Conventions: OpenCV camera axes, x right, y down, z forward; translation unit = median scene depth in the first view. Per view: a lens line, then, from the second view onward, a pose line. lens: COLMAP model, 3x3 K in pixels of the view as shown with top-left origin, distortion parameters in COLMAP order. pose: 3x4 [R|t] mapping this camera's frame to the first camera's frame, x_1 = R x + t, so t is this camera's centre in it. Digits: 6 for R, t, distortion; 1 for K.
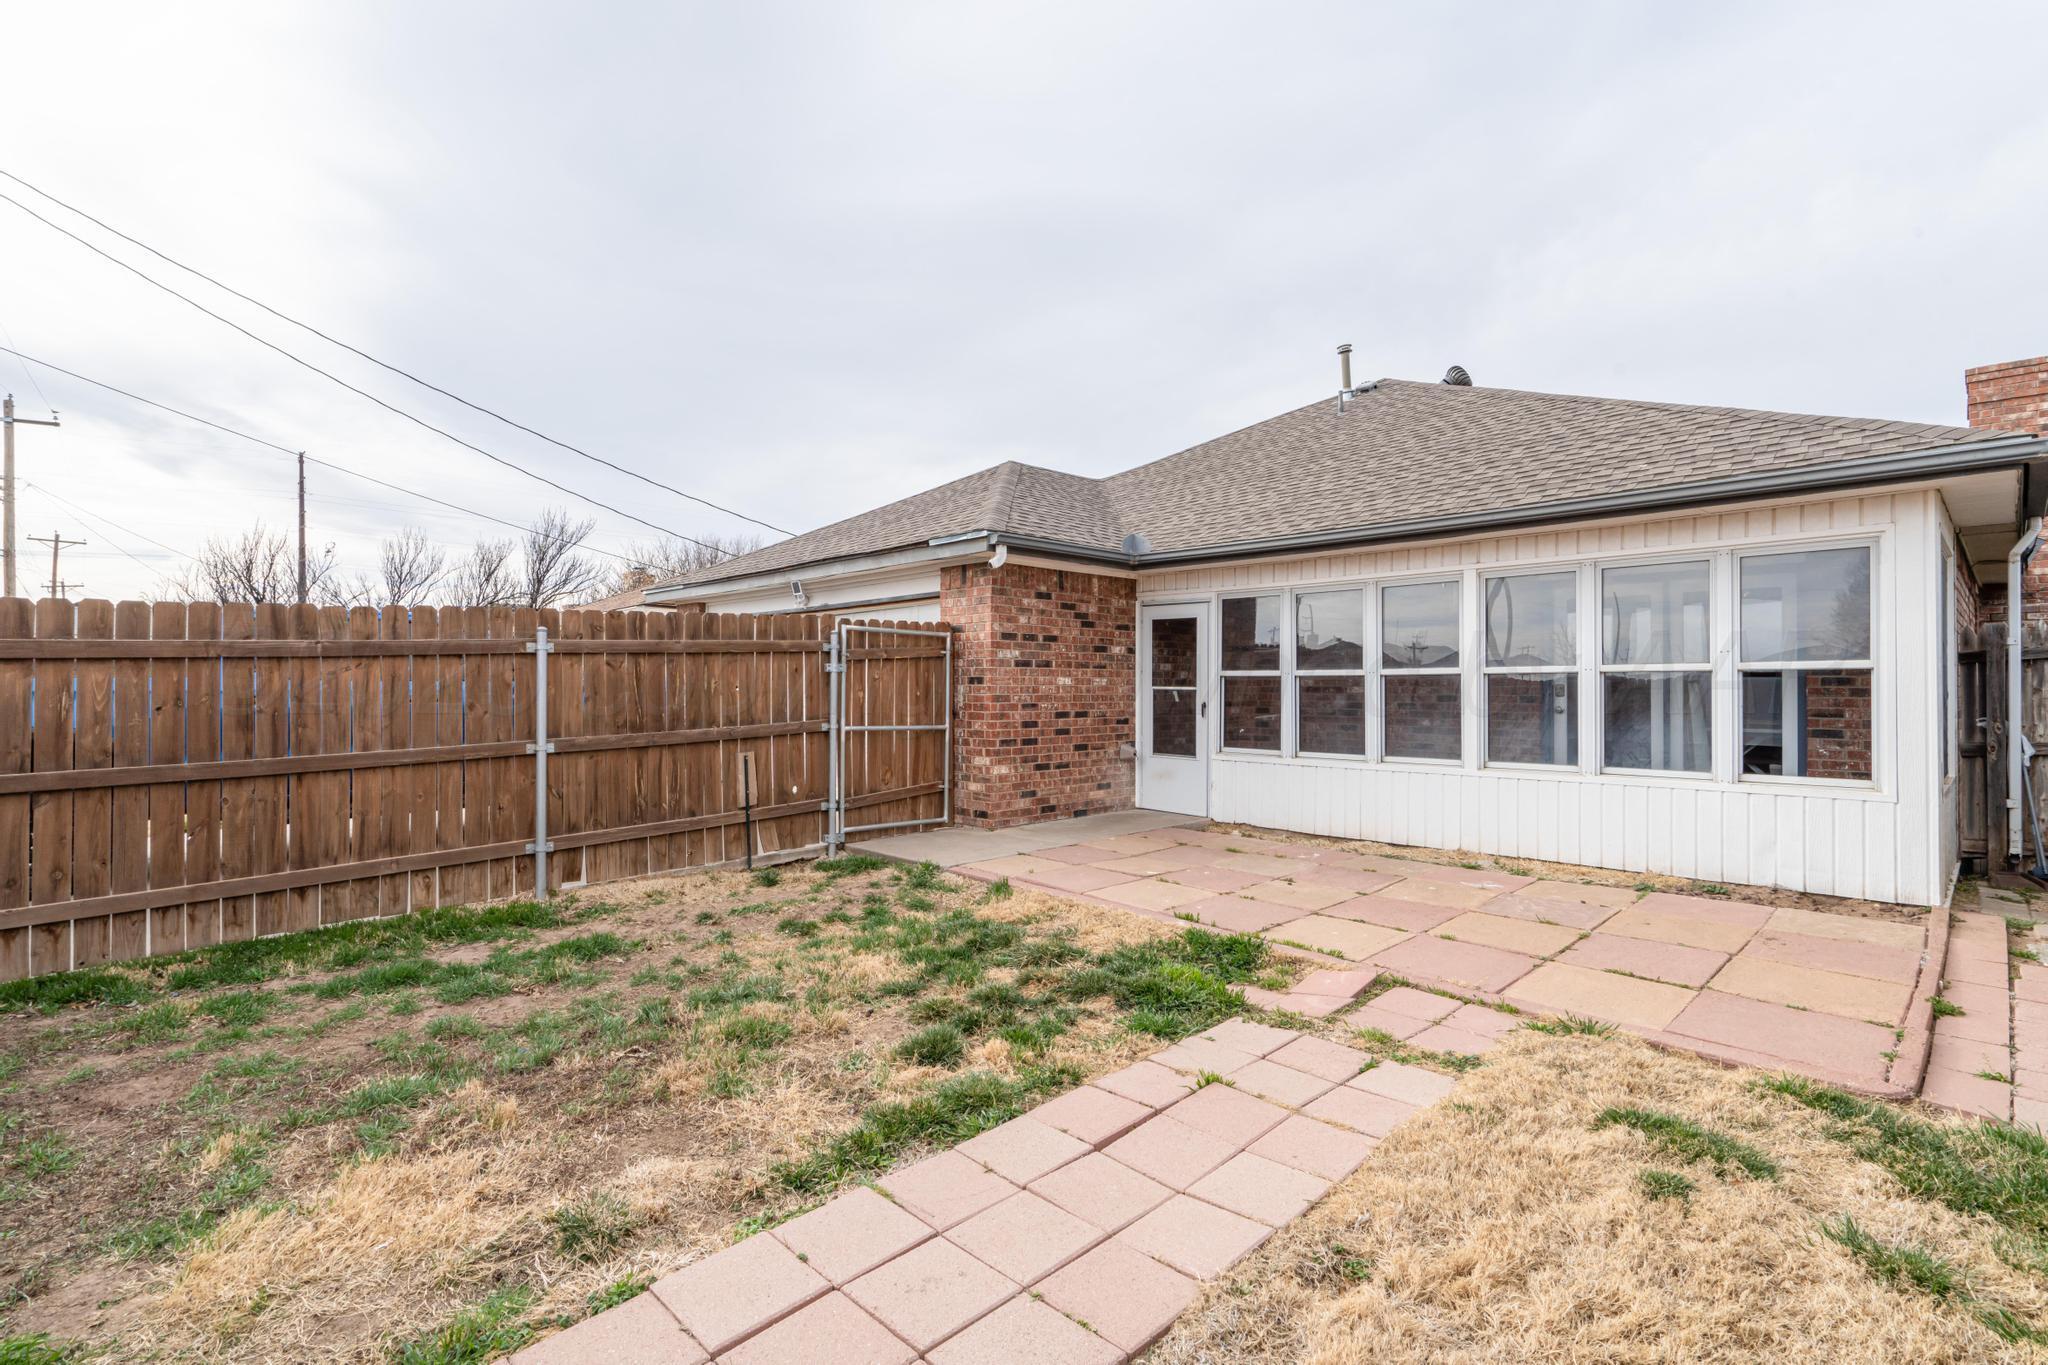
lens RADIAL K [[928.4, 0, 1024.9], [0, 928.4, 676.7], [0, 0, 1]] dist [-0.007831, 0.000245]
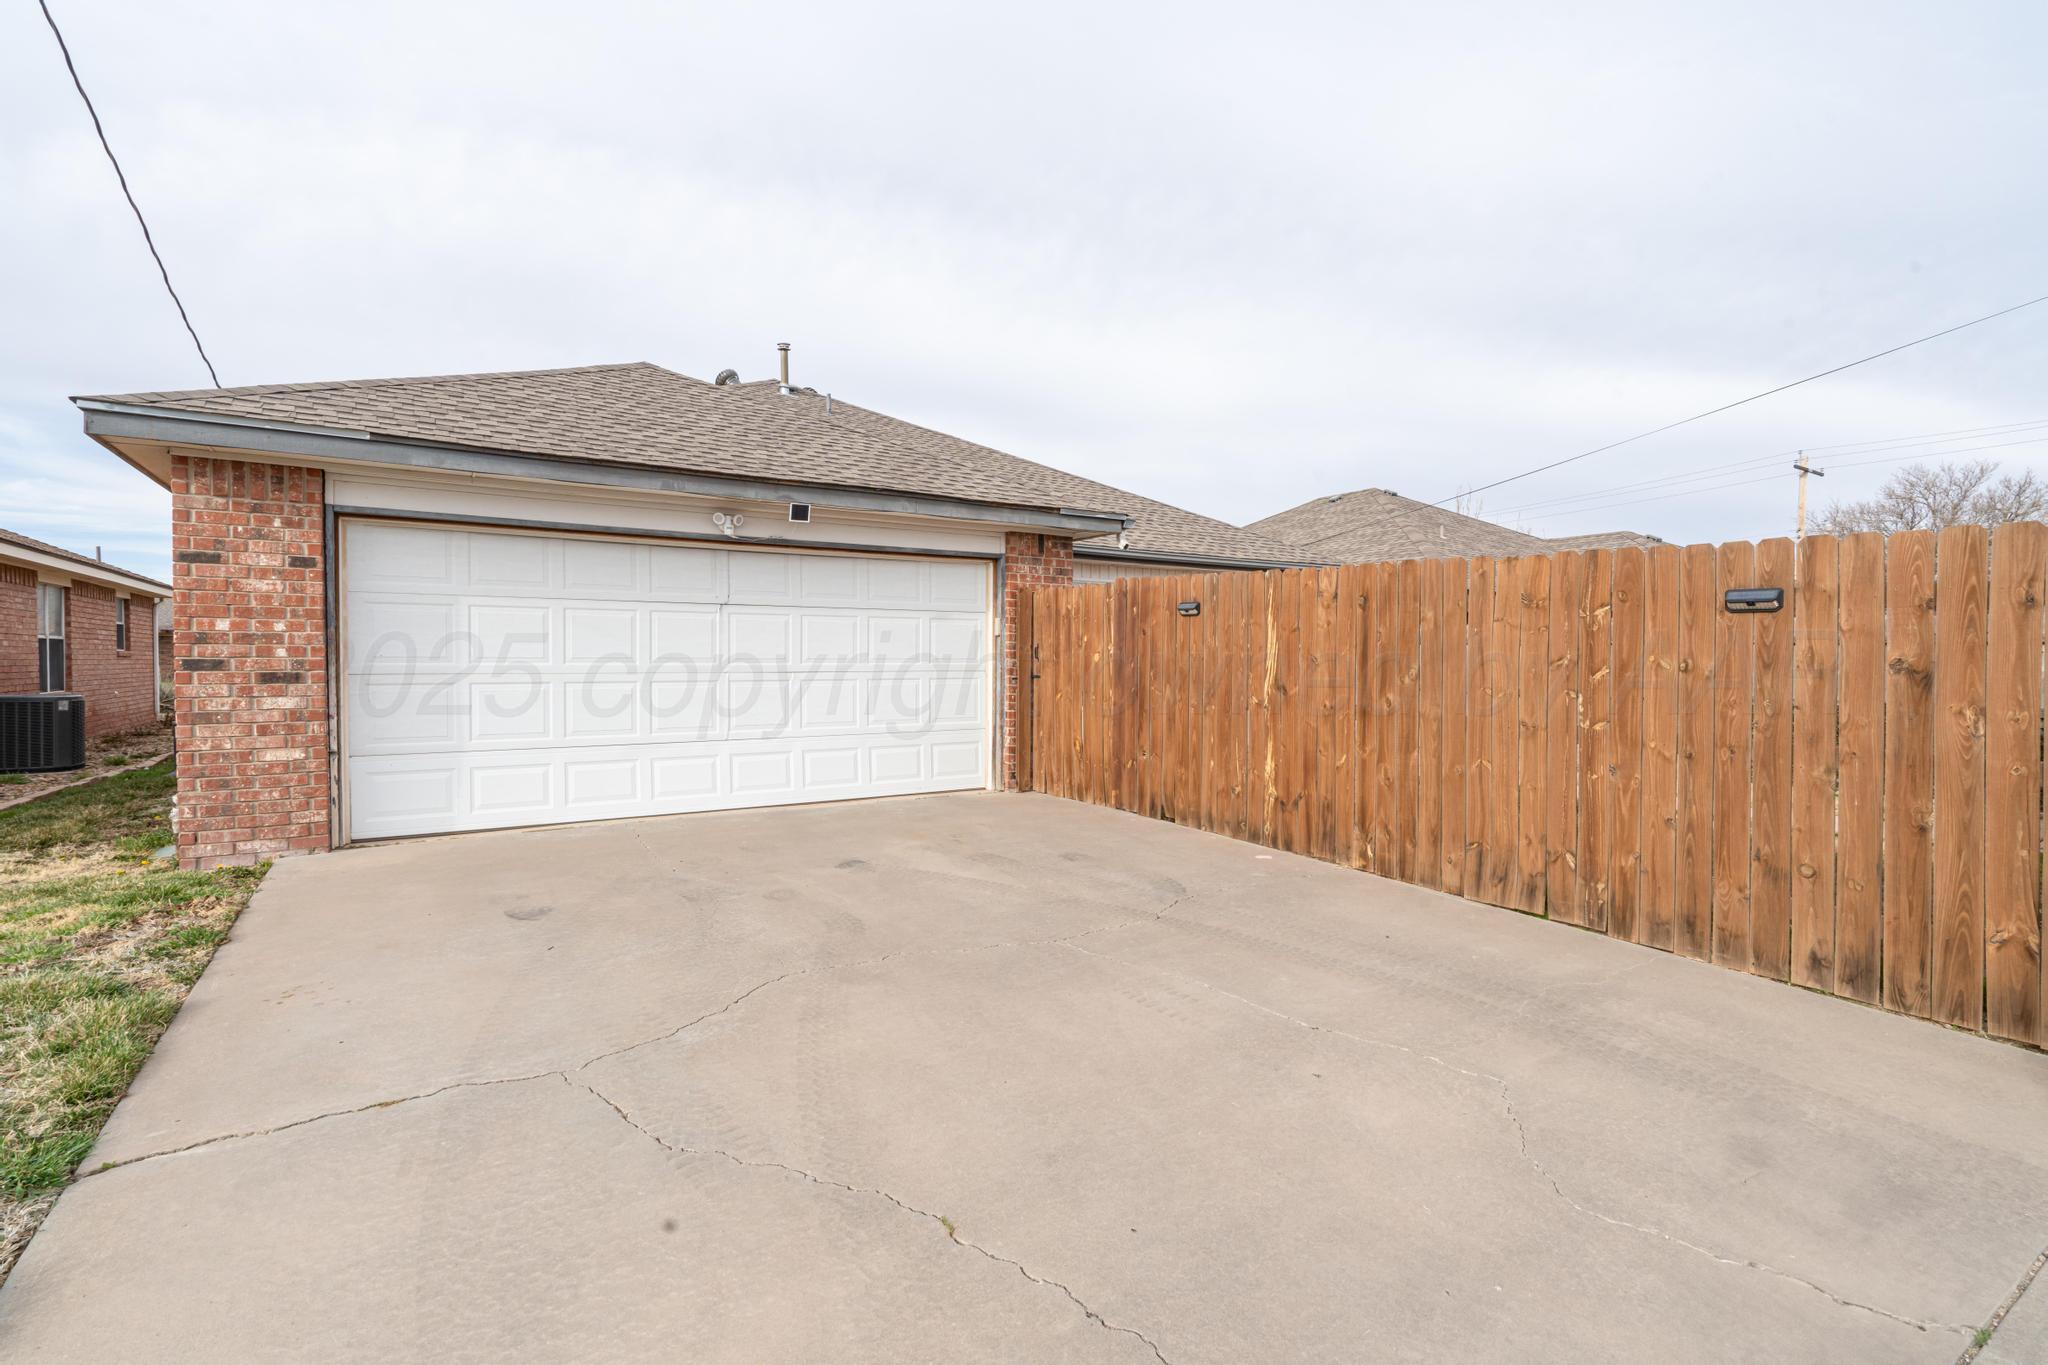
lens RADIAL K [[928.4, 0, 1023.2], [0, 928.4, 678.8], [0, 0, 1]] dist [-0.007831, 0.000245]
pose [[0.206695, -0.005309, 0.978391, -0.927172], [-0.002107, 0.999981, 0.005871, 0.018089], [-0.978403, -0.003275, 0.206680, 0.800643]]
